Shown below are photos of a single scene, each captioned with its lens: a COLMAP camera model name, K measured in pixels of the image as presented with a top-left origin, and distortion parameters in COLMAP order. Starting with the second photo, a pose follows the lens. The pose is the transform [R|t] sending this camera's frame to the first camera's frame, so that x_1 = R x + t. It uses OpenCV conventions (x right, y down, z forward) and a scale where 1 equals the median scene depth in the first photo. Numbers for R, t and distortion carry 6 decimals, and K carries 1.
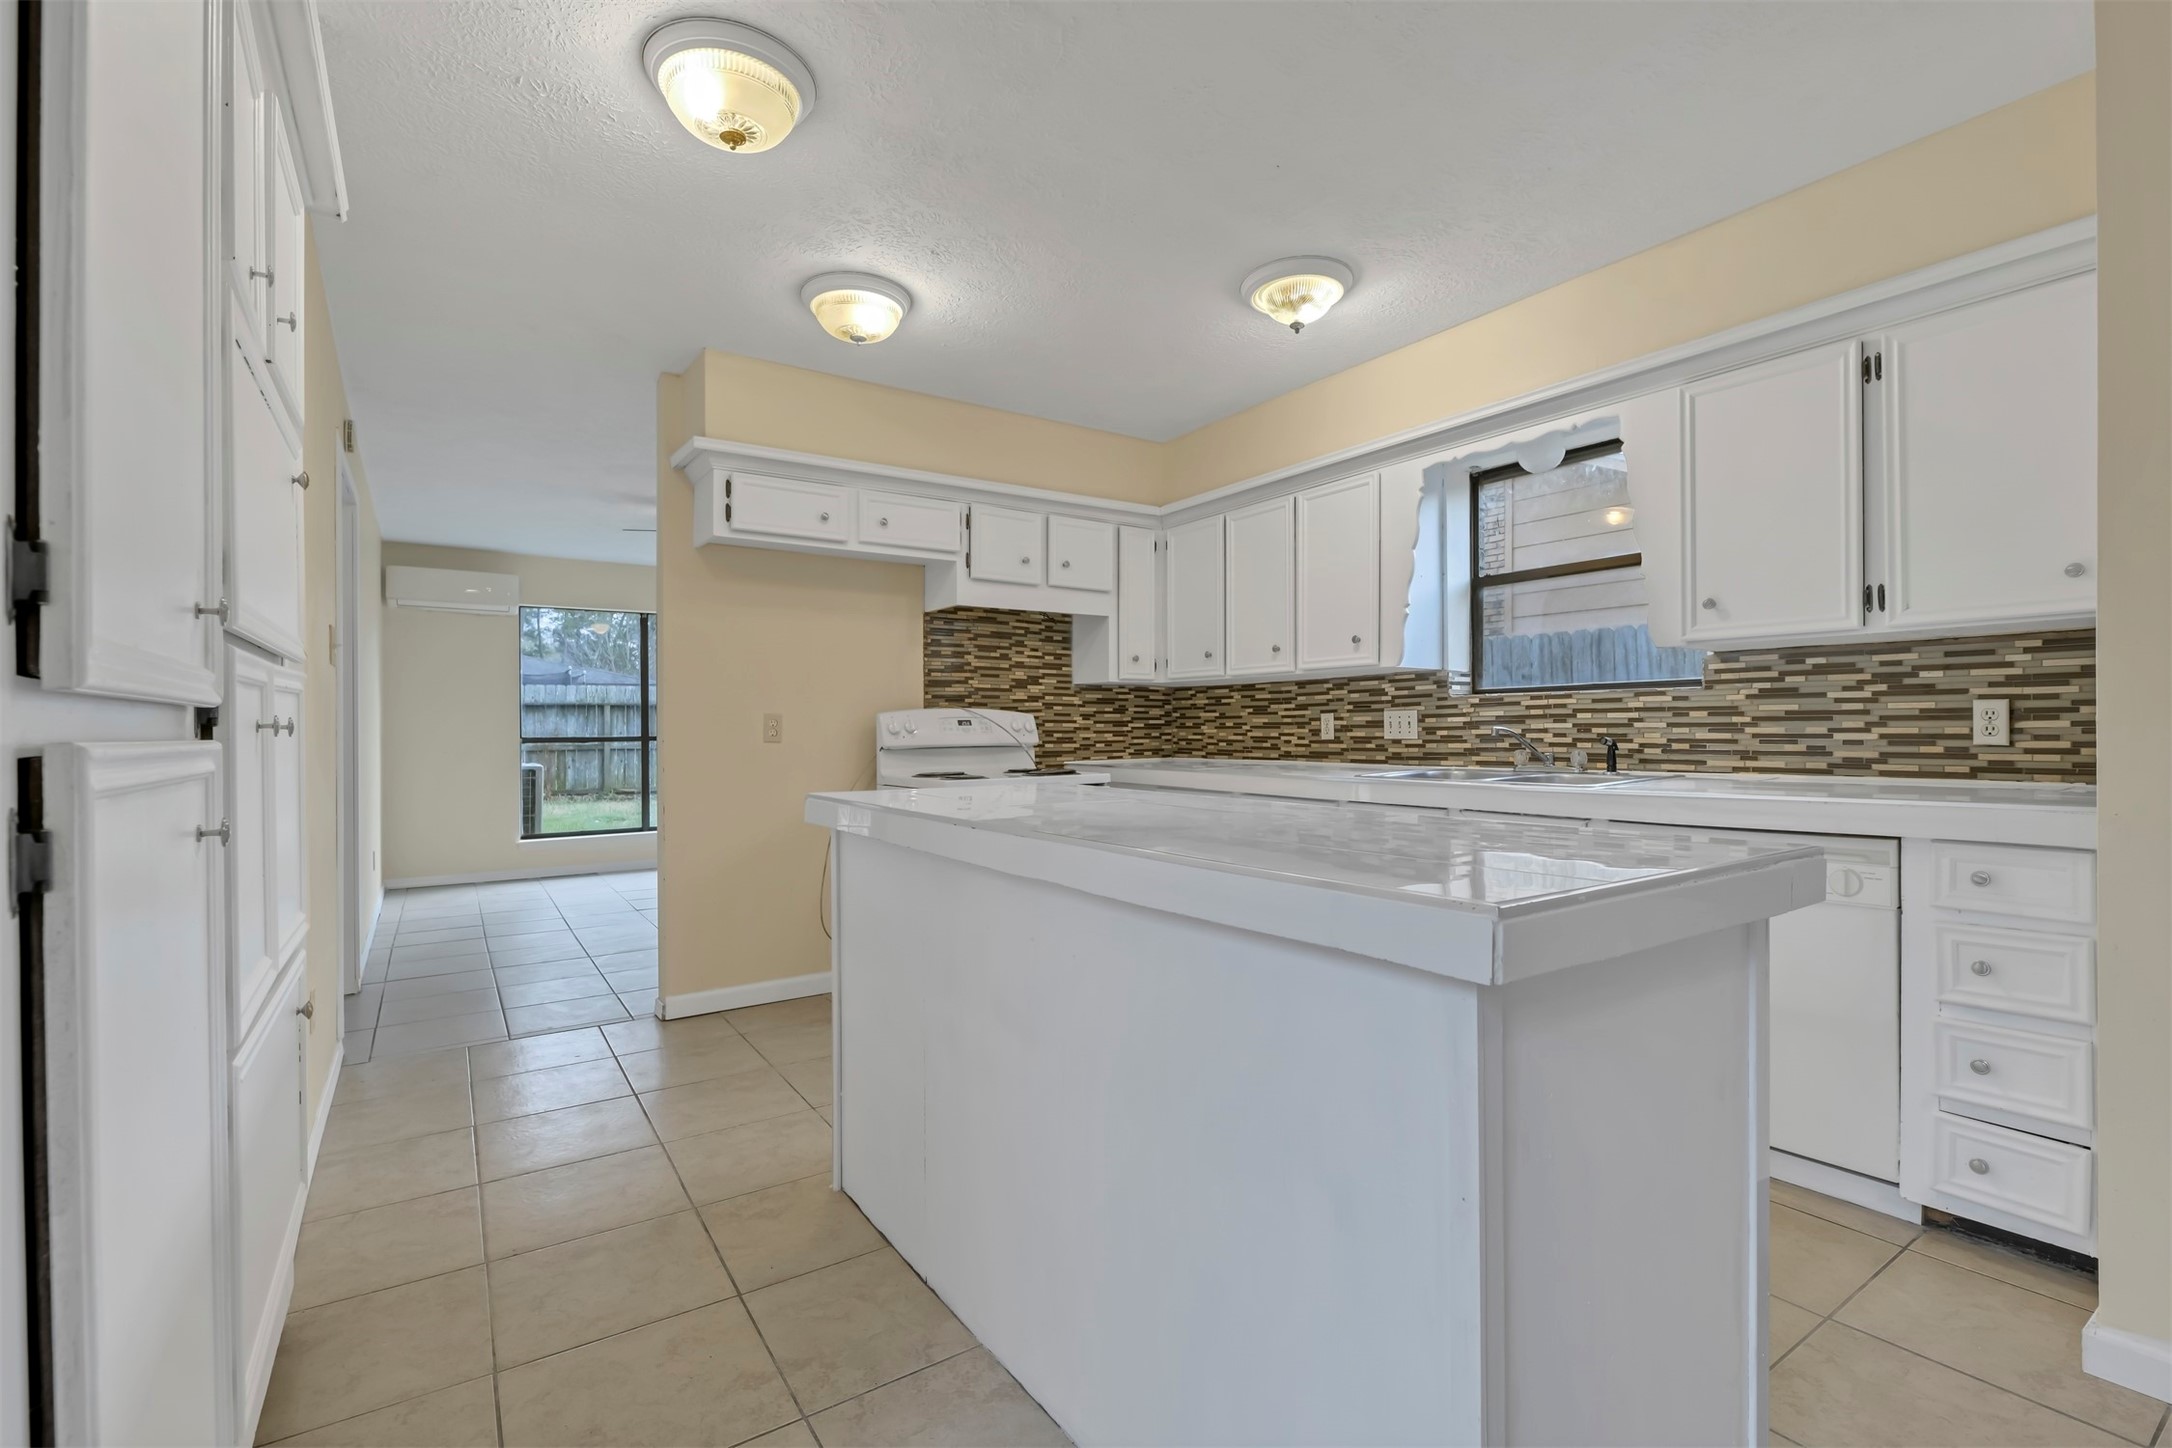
lens RADIAL K [[961.2, 0, 1087.7], [0, 961.2, 728.8], [0, 0, 1]] dist [0.002076, 0.000202]
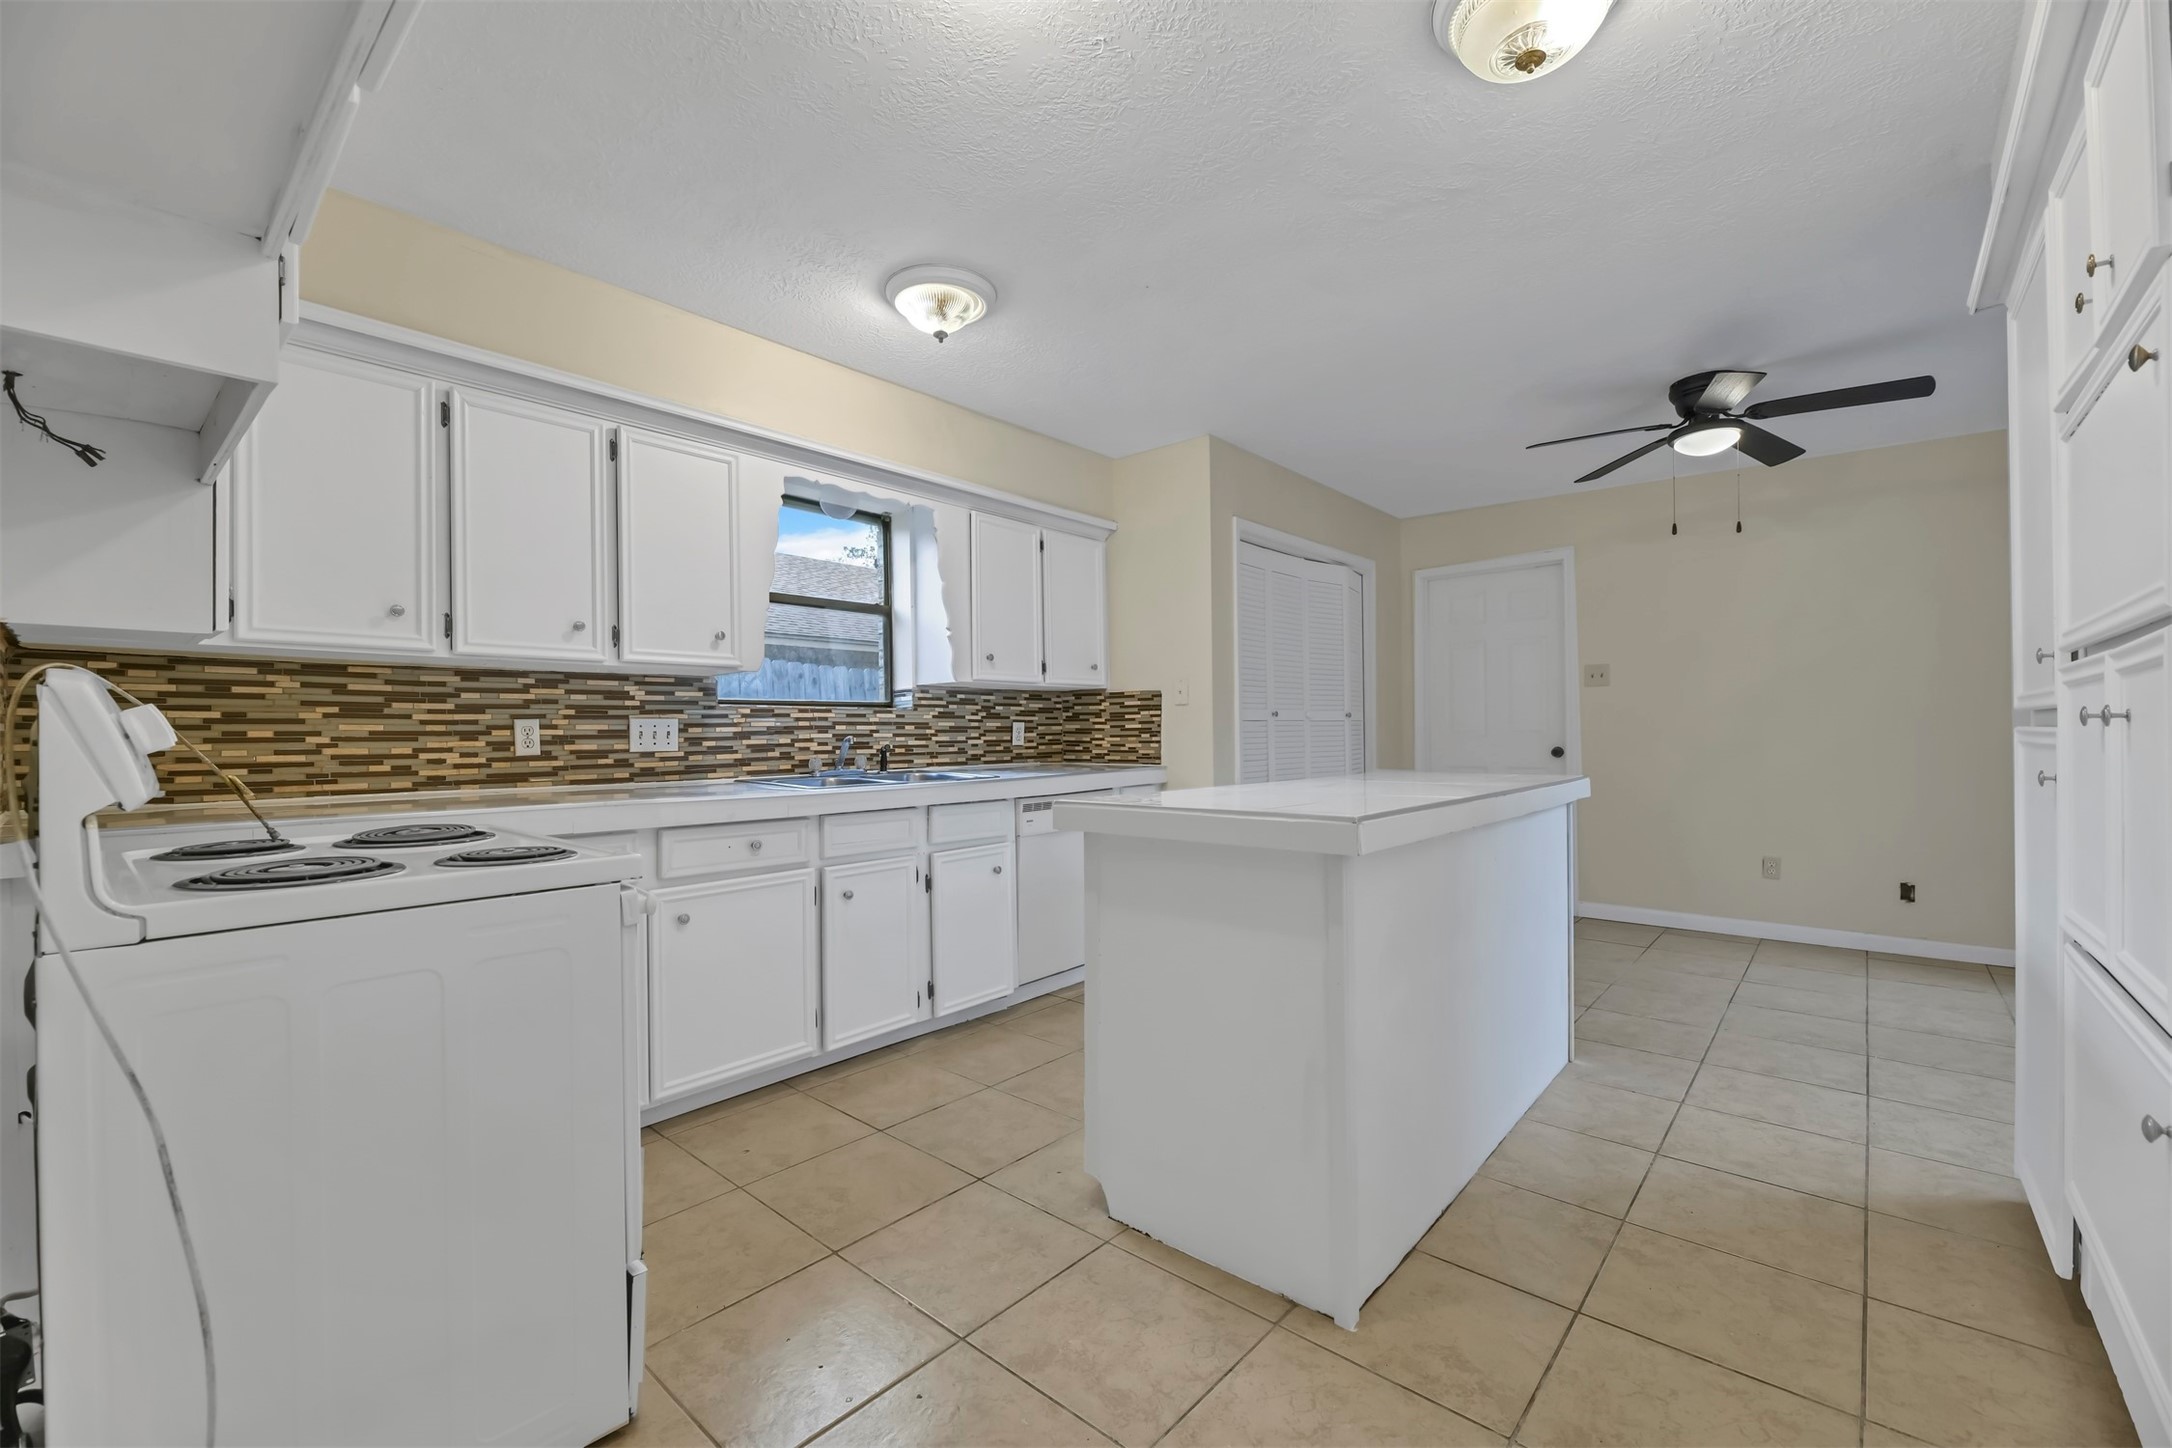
lens RADIAL K [[885.2, 0, 1083.7], [0, 885.2, 728.7], [0, 0, 1]] dist [-0.014608, -0.000232]
pose [[-0.245850, 0.020681, 0.969087, -0.515043], [0.016322, 0.999719, -0.017194, 0.009595], [-0.969170, 0.011591, -0.246118, 0.792517]]
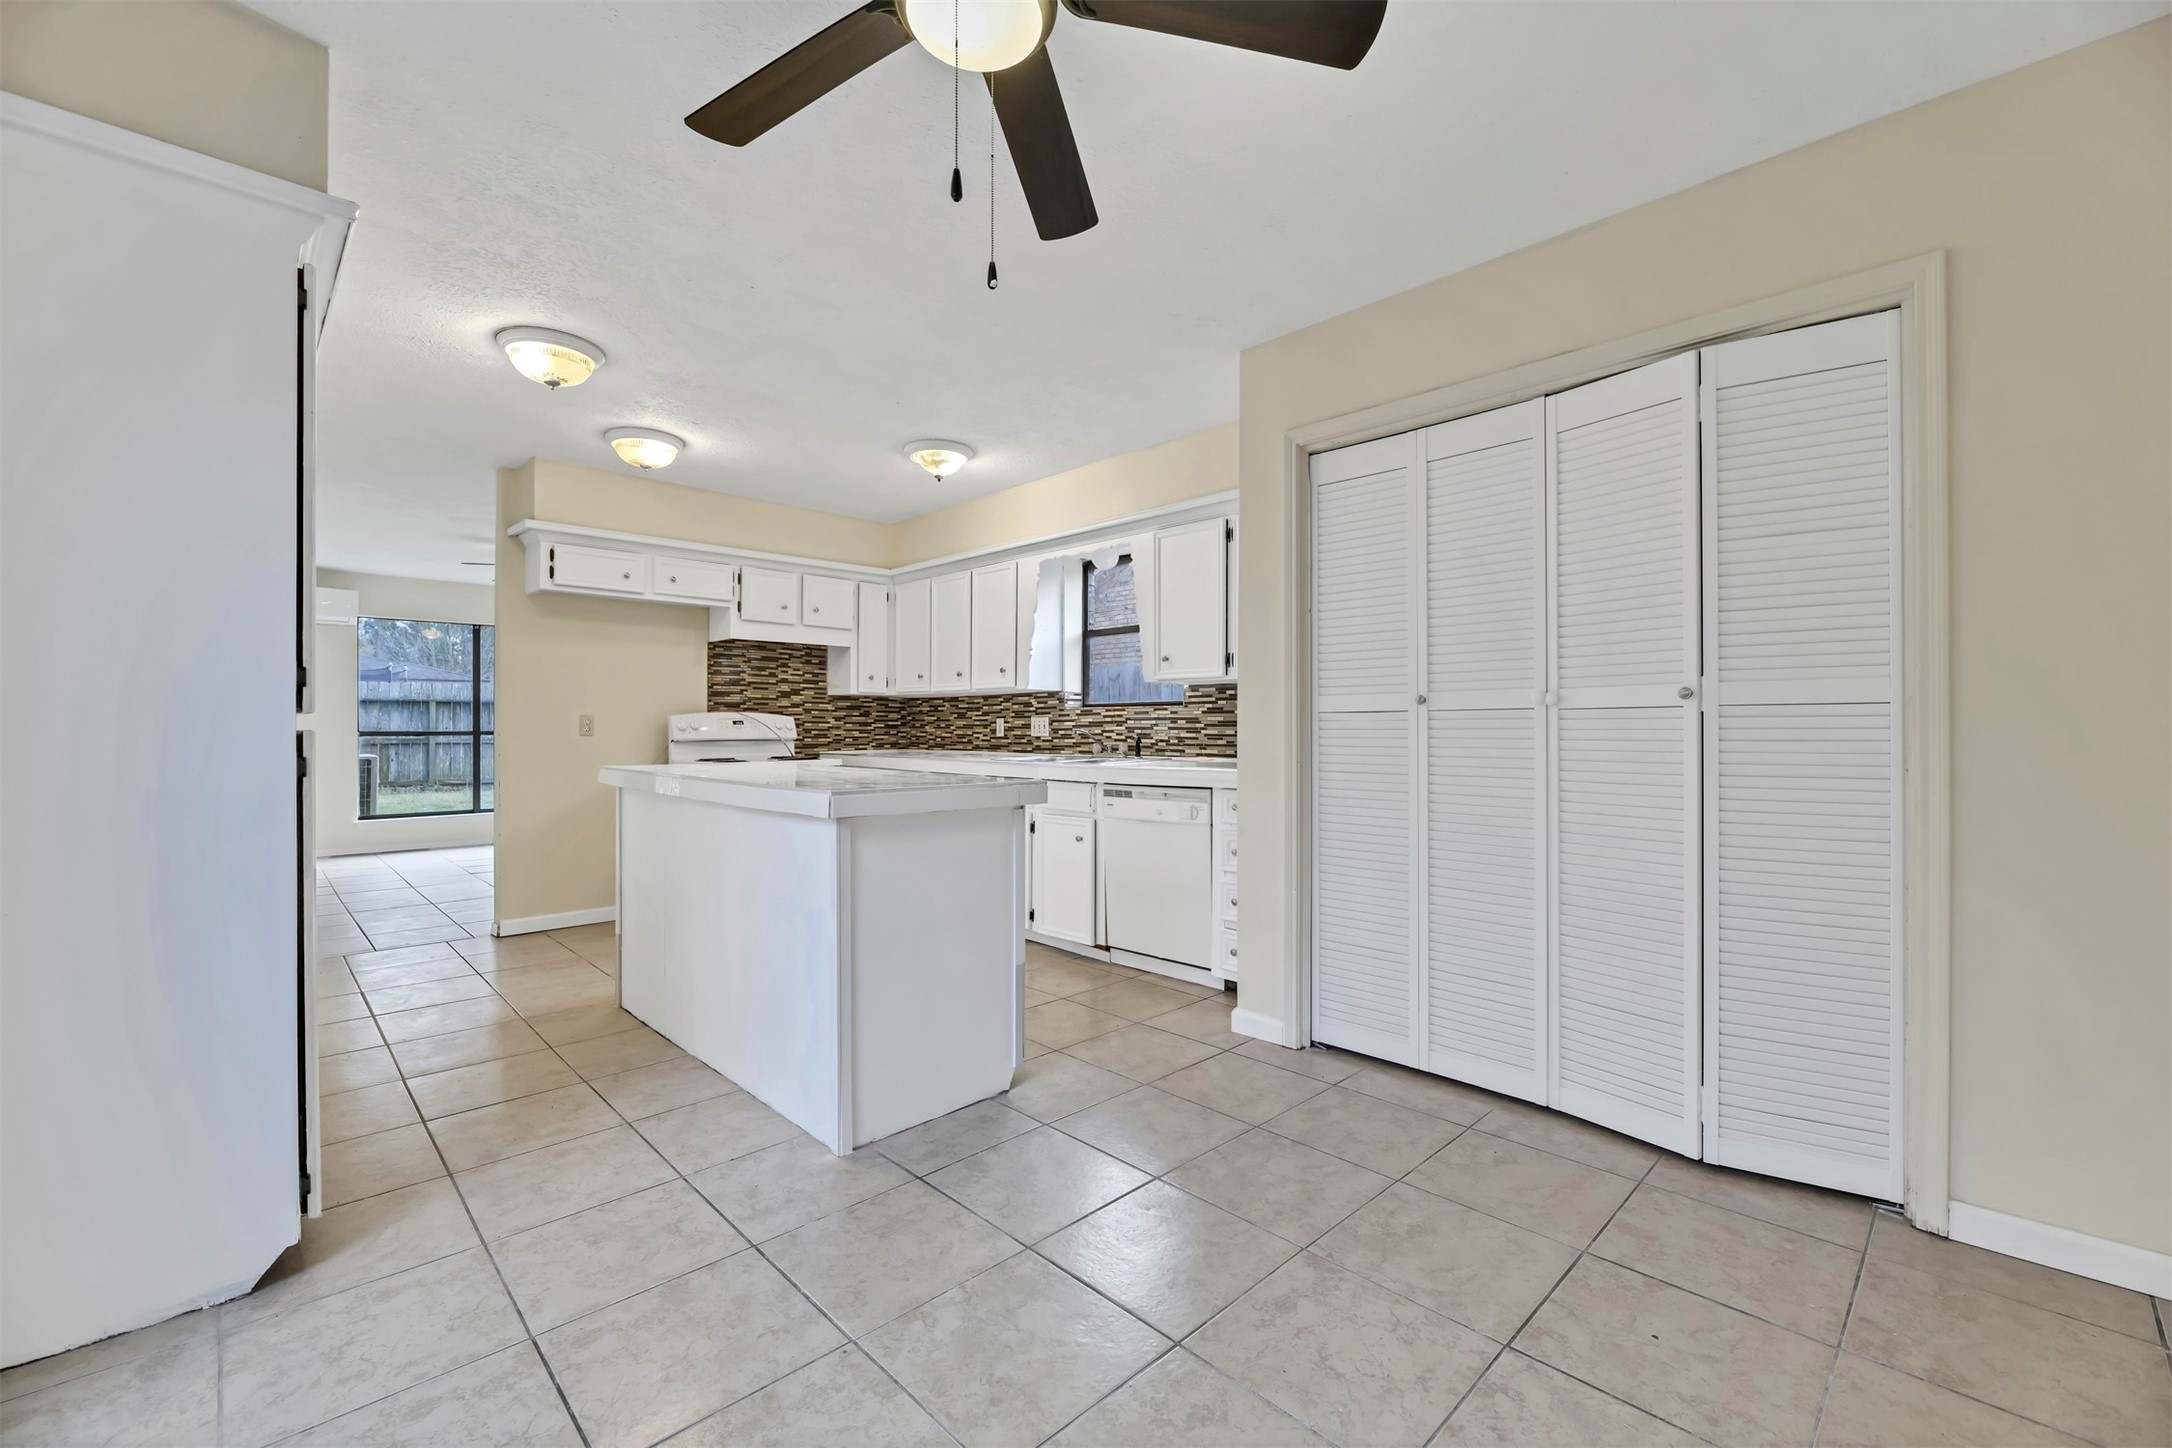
lens RADIAL K [[890.1, 0, 1085.2], [0, 890.1, 730.5], [0, 0, 1]] dist [0.001095, -0.000117]
pose [[0.984648, 0.007566, 0.174390, 0.147531], [-0.008048, 0.999966, 0.002054, -0.001822], [-0.174368, -0.003426, 0.984675, -0.365768]]
